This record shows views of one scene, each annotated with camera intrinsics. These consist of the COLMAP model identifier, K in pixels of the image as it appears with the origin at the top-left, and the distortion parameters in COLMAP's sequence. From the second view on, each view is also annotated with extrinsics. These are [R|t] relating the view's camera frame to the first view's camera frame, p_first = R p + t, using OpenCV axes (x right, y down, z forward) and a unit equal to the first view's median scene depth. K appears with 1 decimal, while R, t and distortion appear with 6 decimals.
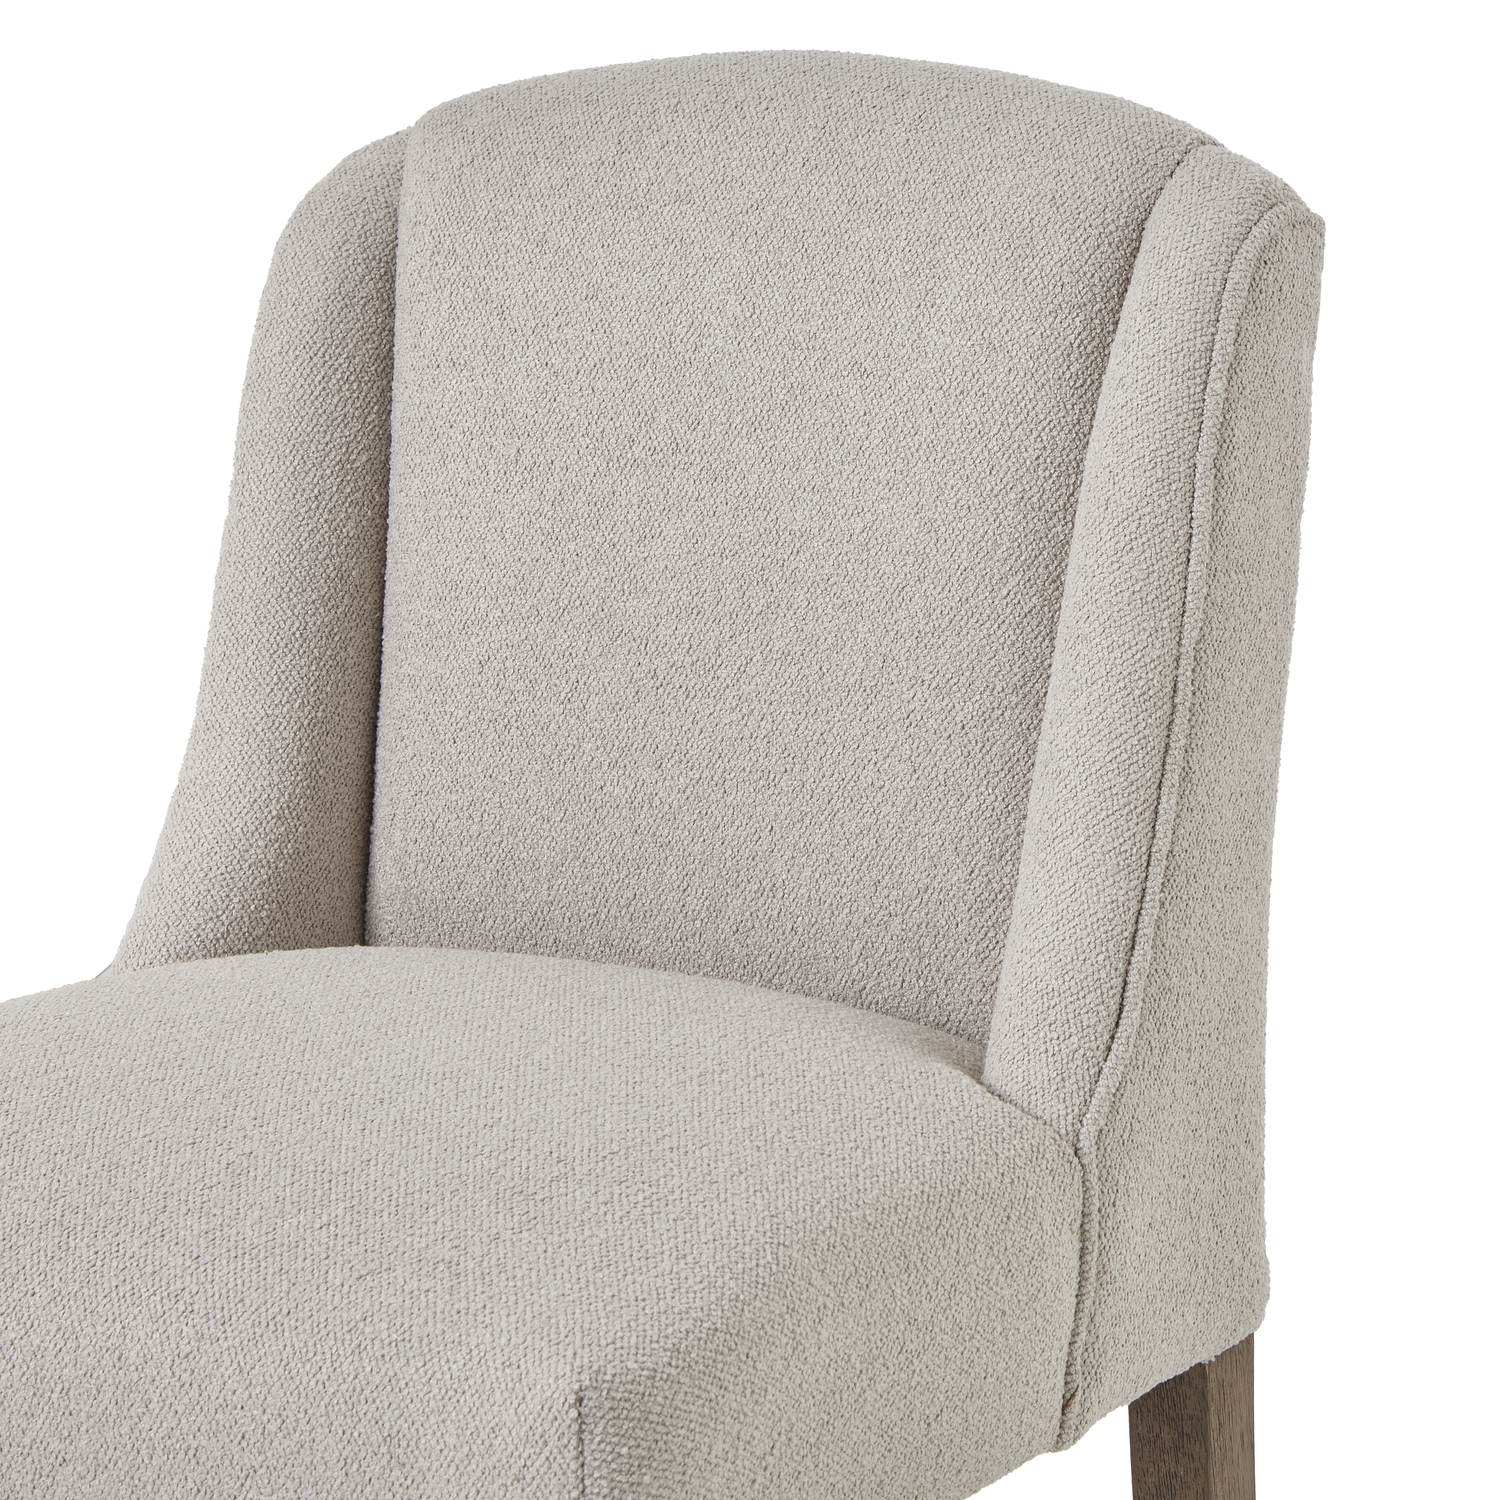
lens RADIAL K [[6982.6, 0, 750.0], [0, 6982.6, 750.0], [0, 0, 1]] dist [-0.175261, 0.701990]
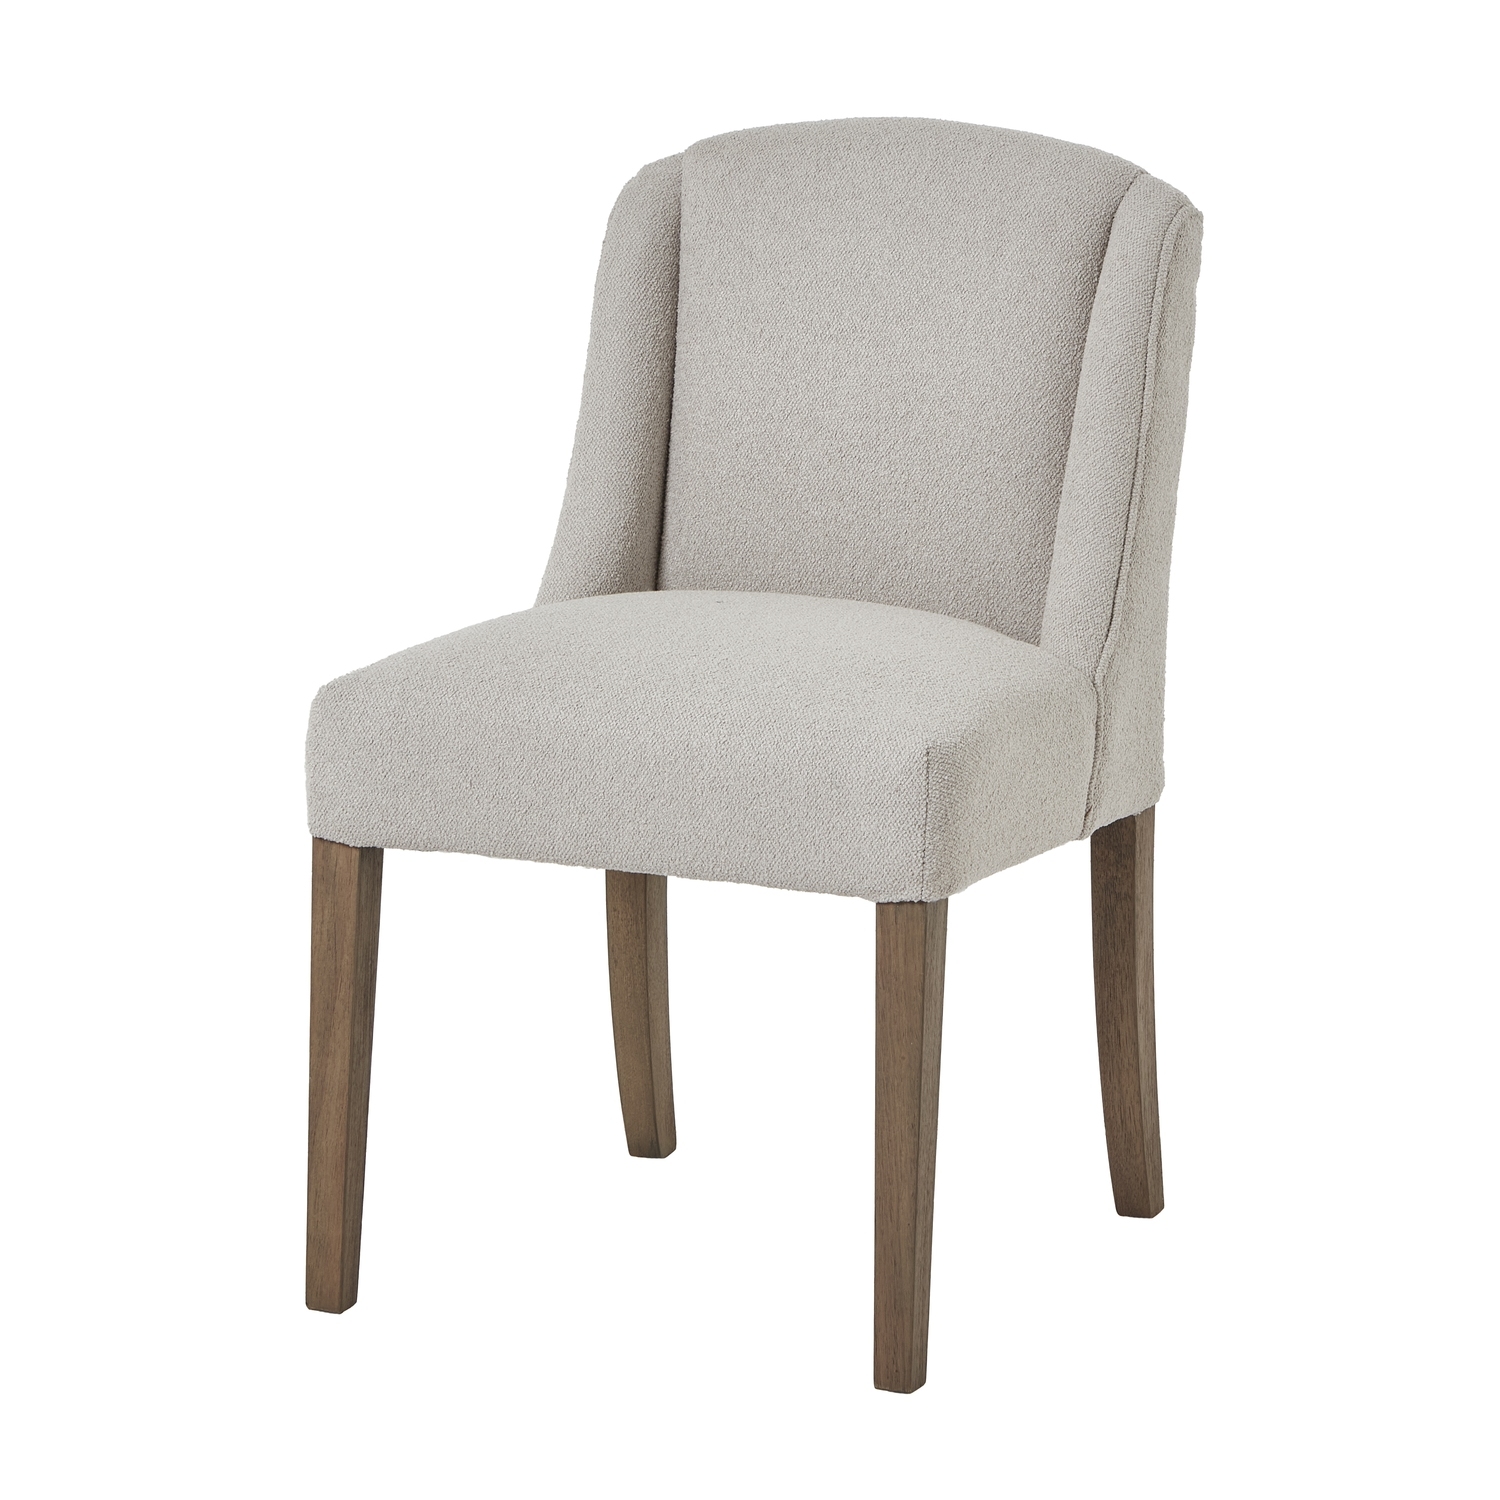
lens RADIAL K [[6823.0, 0, 750.0], [0, 6823.0, 750.0], [0, 0, 1]] dist [-0.229560, -0.968212]
pose [[0.996492, 0.011894, 0.082842, -0.190295], [-0.012340, 0.999912, 0.004876, 0.061569], [-0.082776, -0.005881, 0.996551, -0.828072]]
